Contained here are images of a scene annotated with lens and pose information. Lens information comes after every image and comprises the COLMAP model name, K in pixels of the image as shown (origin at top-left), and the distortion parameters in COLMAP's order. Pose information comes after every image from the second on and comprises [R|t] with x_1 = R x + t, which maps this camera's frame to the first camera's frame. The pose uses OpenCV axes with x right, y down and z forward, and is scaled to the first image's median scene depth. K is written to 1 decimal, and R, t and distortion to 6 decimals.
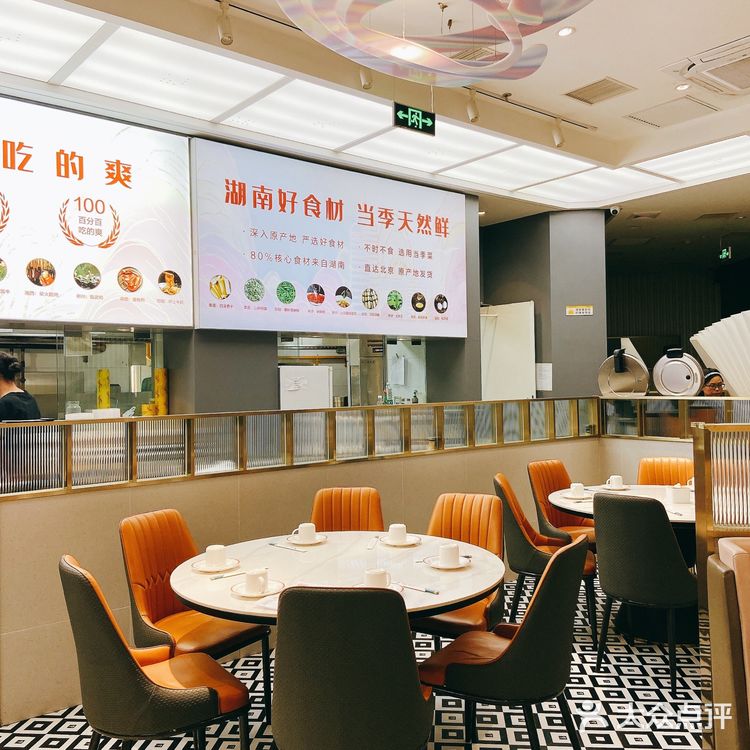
lens RADIAL K [[743.5, 0, 373.9], [0, 743.5, 374.4], [0, 0, 1]] dist [0.074471, 0.000000]
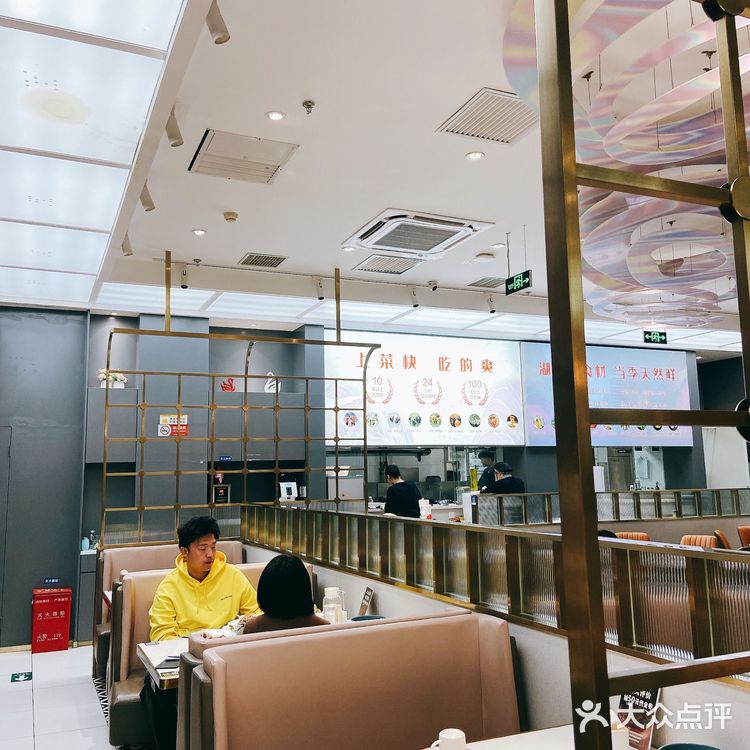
lens RADIAL K [[743.5, 0, 375.5], [0, 743.5, 368.3], [0, 0, 1]] dist [0.074471, 0.000000]
pose [[0.962466, -0.038524, -0.268655, -0.104535], [0.004628, 0.992060, -0.125679, -0.024633], [0.271364, 0.119718, 0.955002, -0.877155]]
